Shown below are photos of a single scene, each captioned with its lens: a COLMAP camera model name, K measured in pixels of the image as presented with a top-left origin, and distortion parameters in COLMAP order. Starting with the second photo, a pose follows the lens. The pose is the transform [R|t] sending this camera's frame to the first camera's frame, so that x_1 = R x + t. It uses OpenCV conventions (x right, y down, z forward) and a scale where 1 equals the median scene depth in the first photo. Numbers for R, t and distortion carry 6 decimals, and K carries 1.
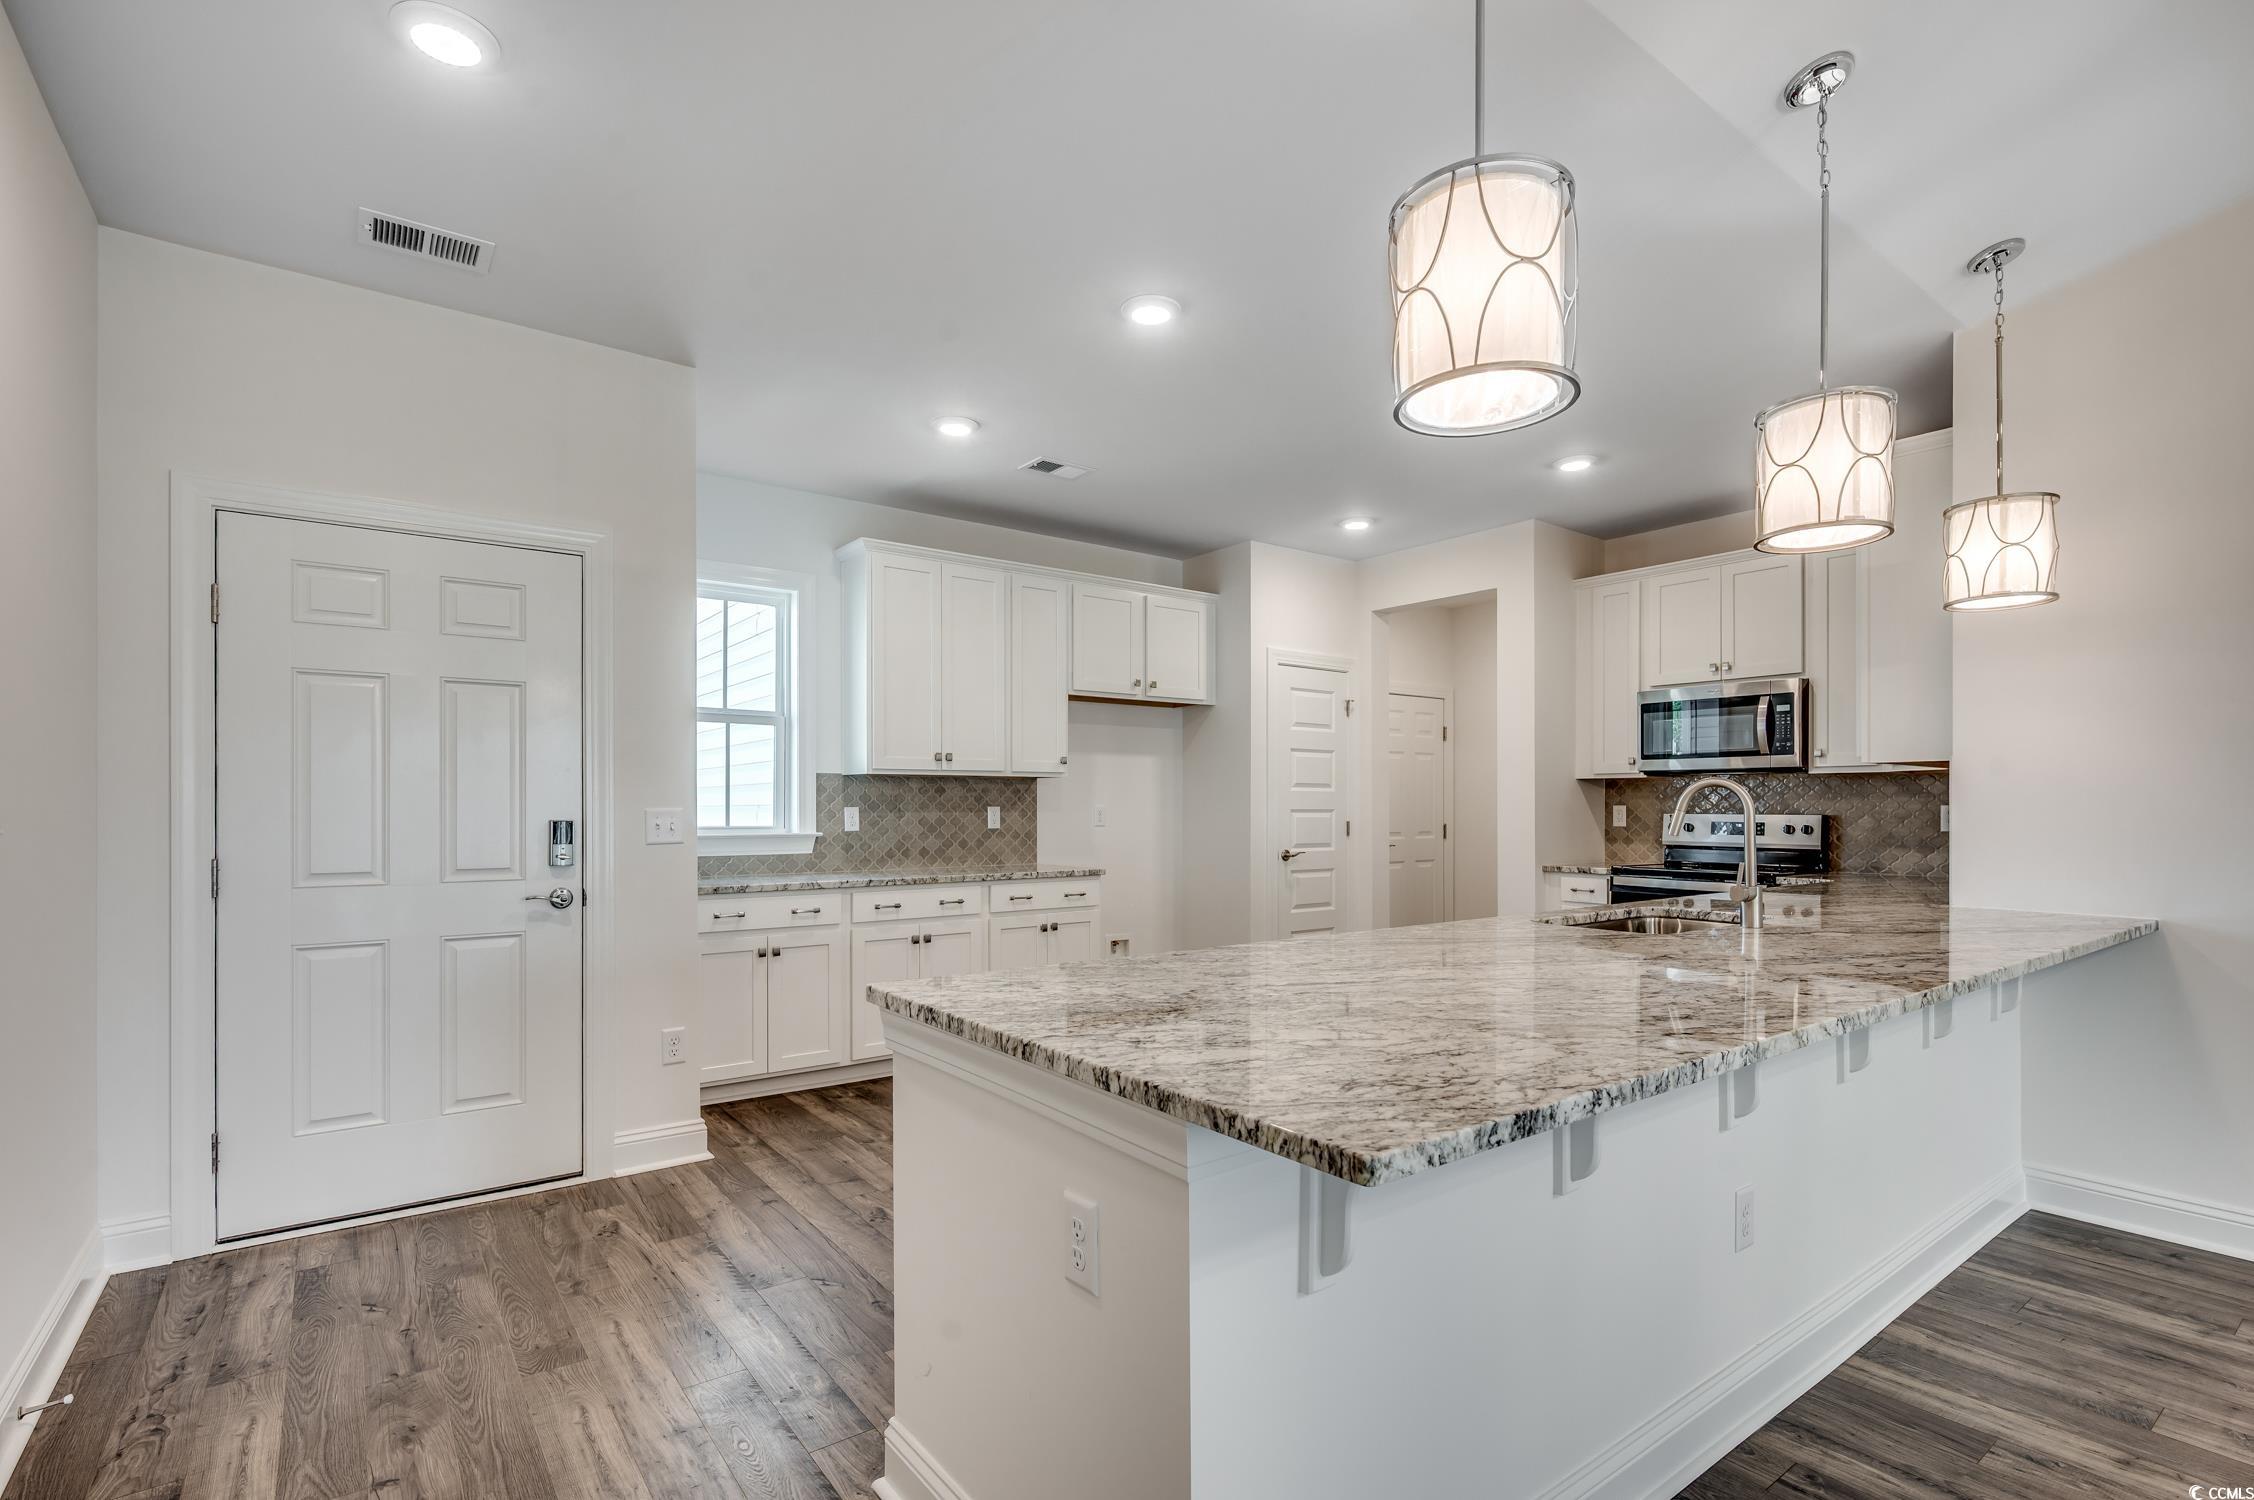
lens RADIAL K [[1048.6, 0, 1124.9], [0, 1048.6, 807.8], [0, 0, 1]] dist [0.002869, 0.000183]
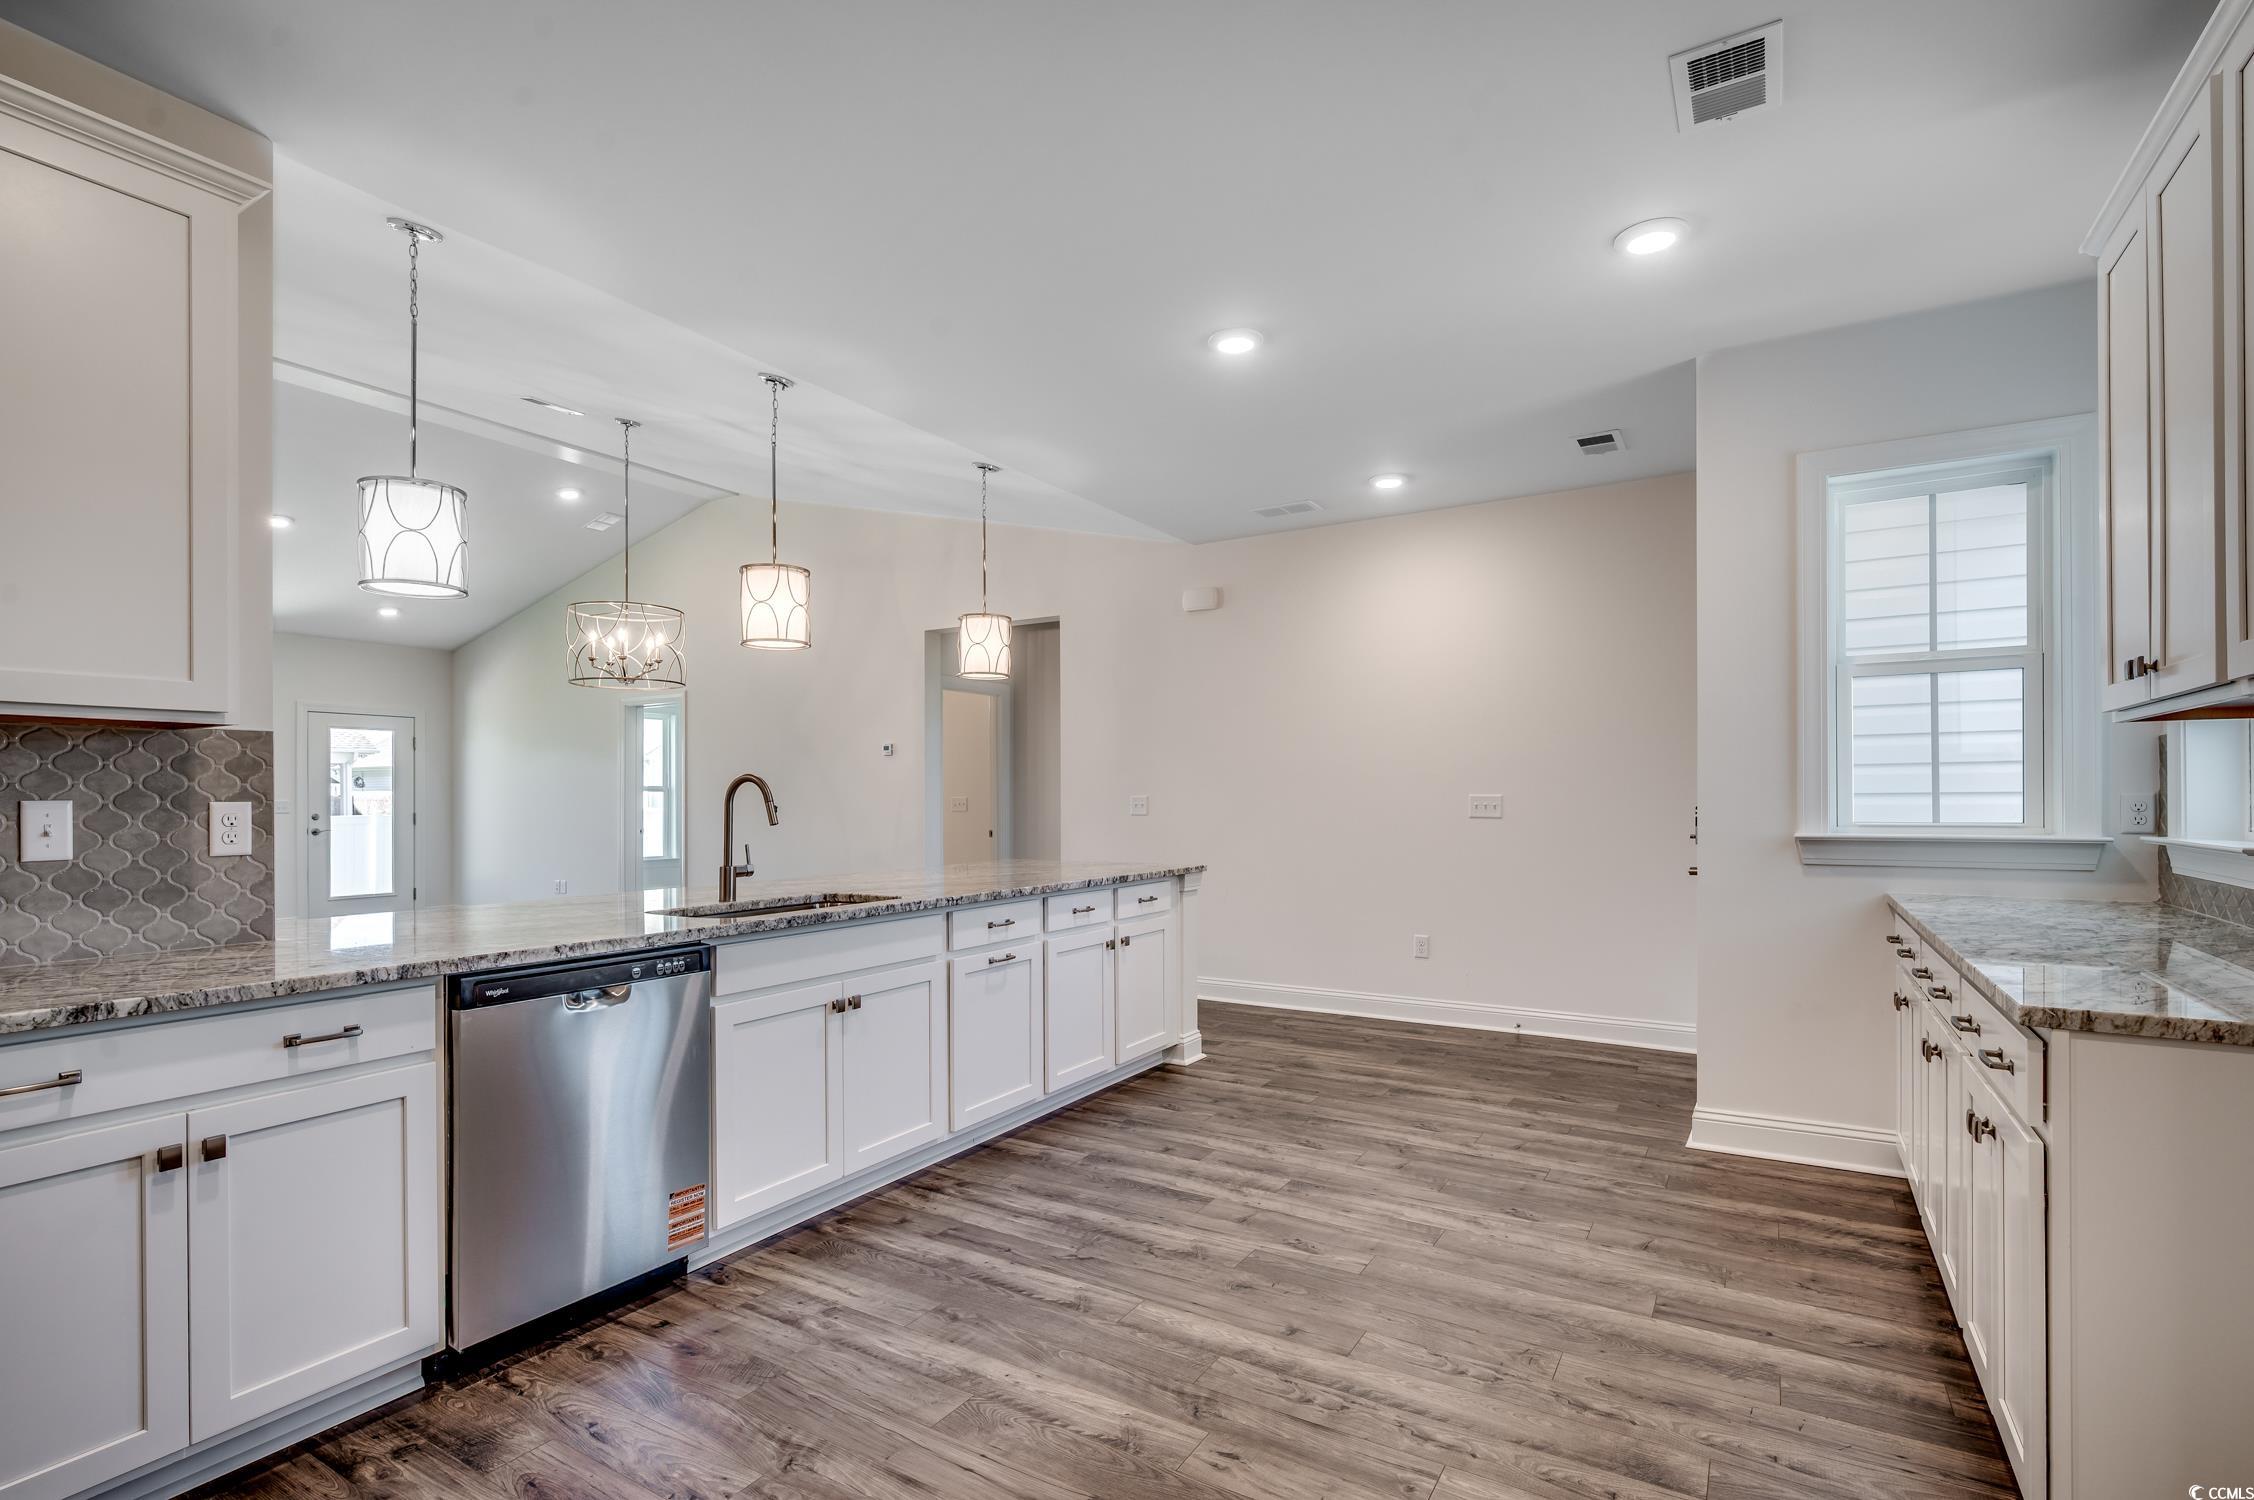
lens RADIAL K [[1045.5, 0, 1128.5], [0, 1045.5, 797.1], [0, 0, 1]] dist [0.000686, -0.000310]
pose [[-0.928820, 0.004267, -0.370506, 0.332985], [0.004747, 0.999989, -0.000383, -0.001032], [0.370501, -0.002115, -0.928830, 1.228138]]
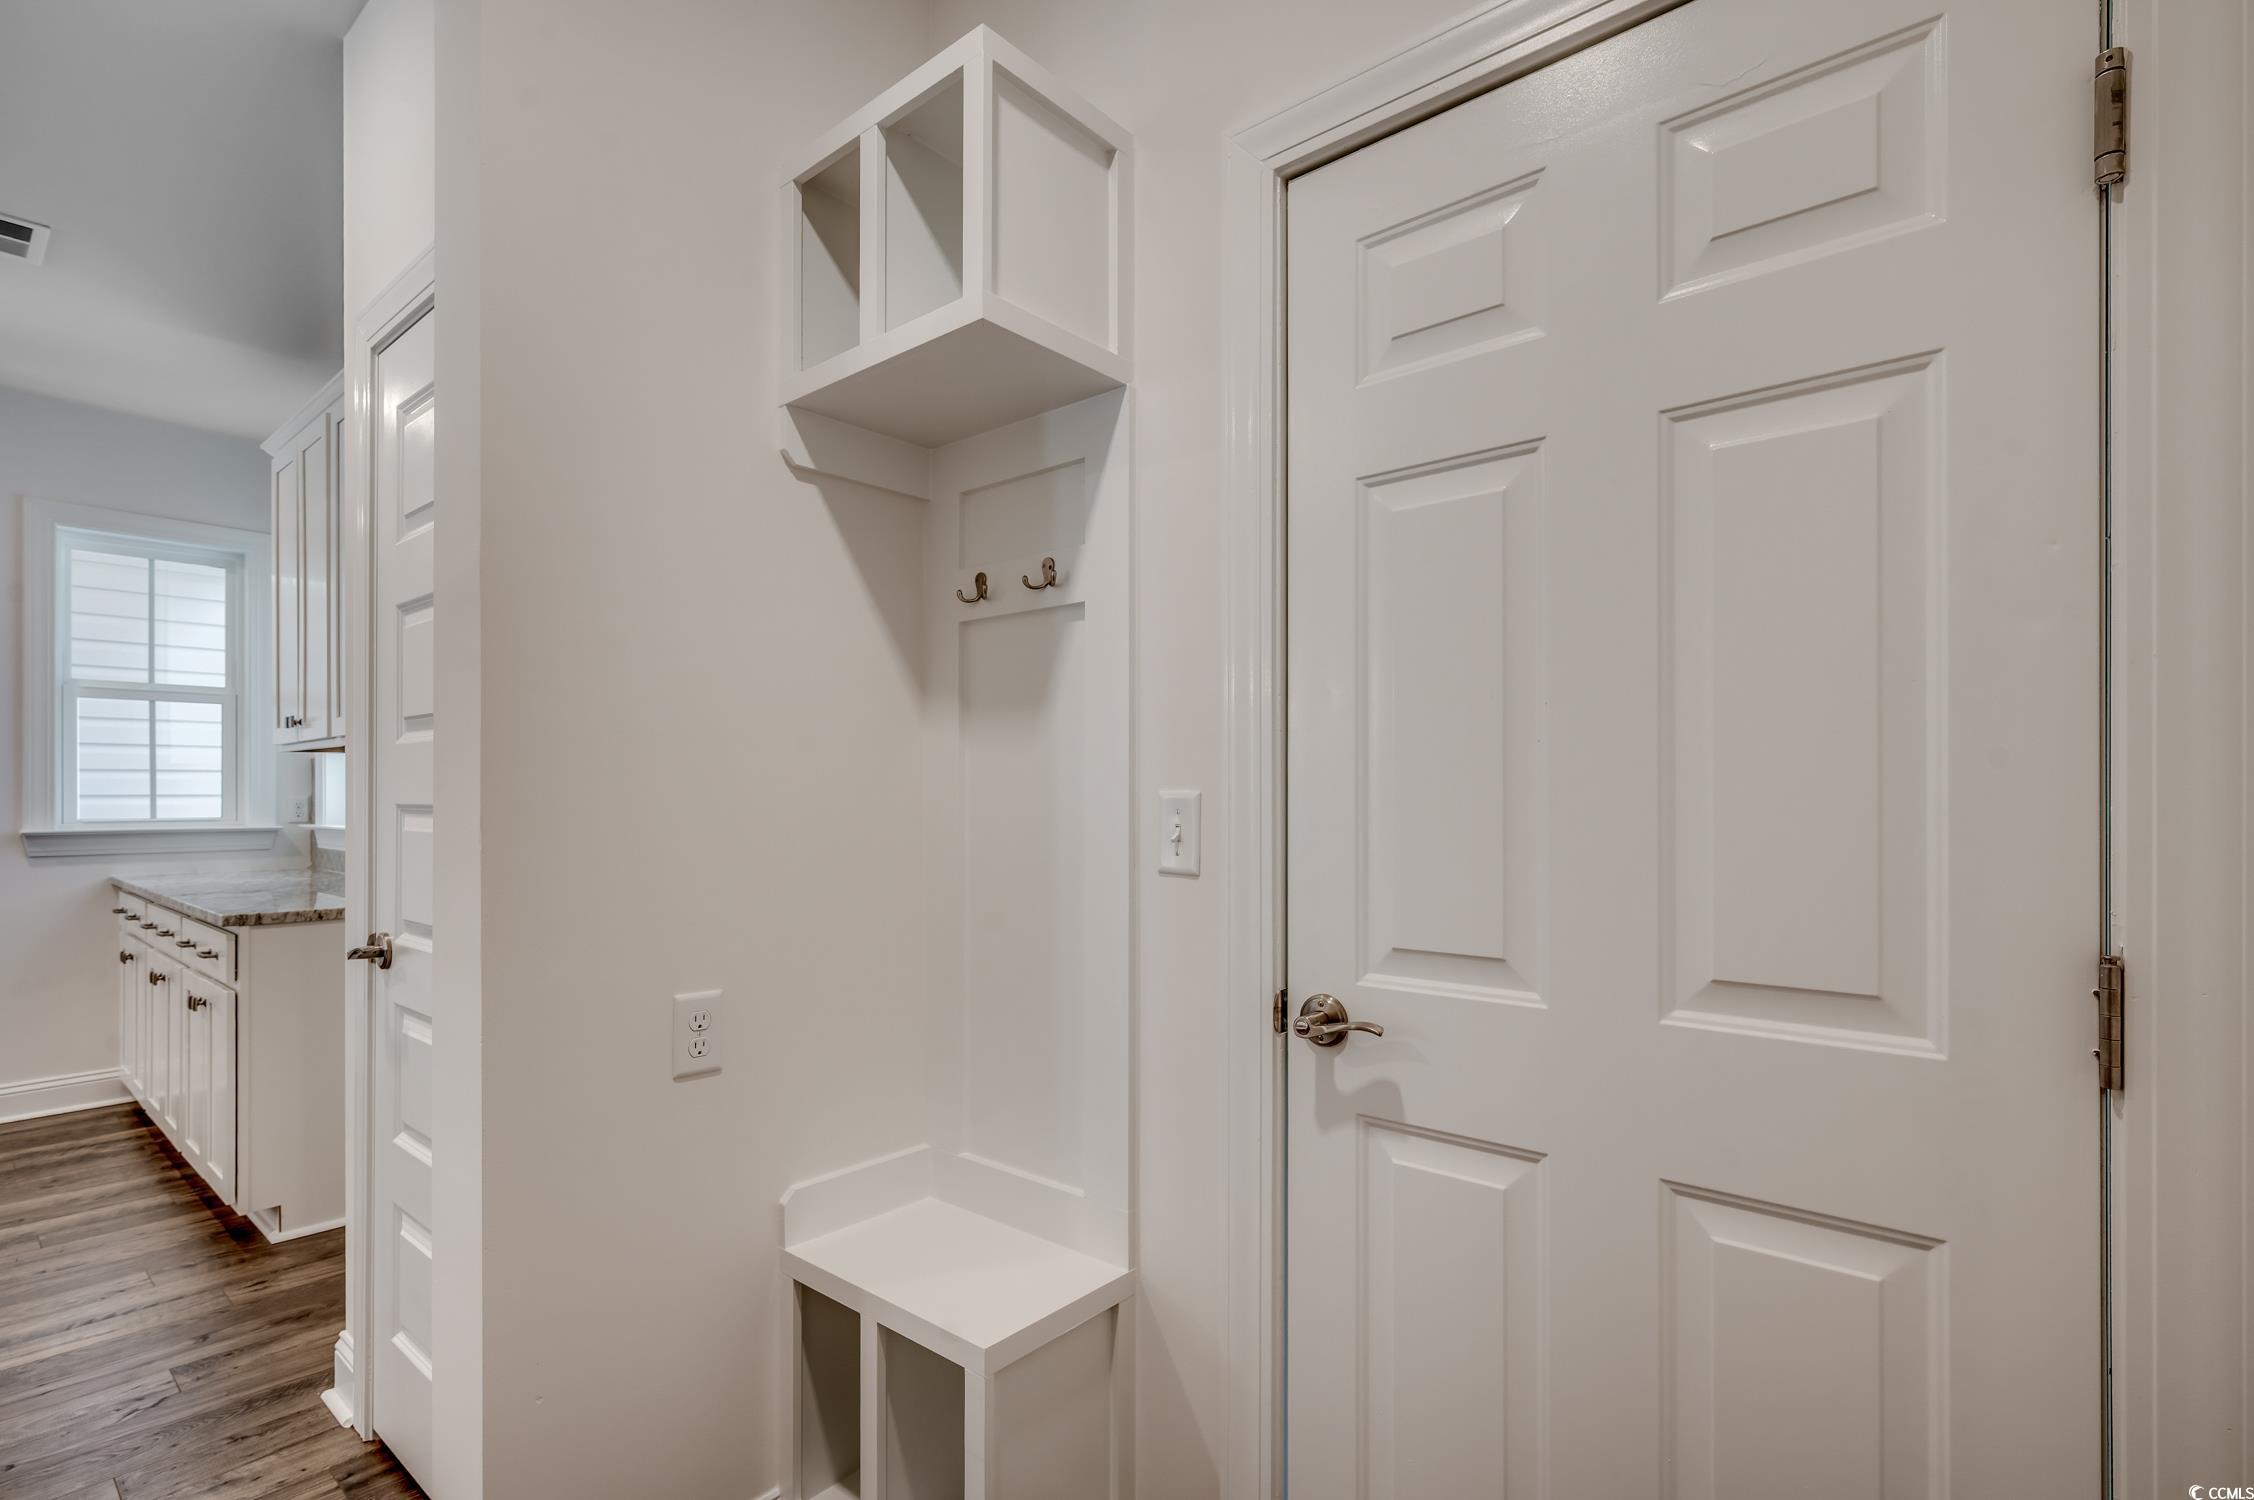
lens RADIAL K [[1045.5, 0, 1128.5], [0, 1045.5, 797.1], [0, 0, 1]] dist [0.000686, -0.000310]
pose [[0.230394, 0.000615, -0.973097, 0.612755], [0.000306, 1.000000, 0.000705, -0.000414], [0.973097, -0.000461, 0.230394, 1.372456]]
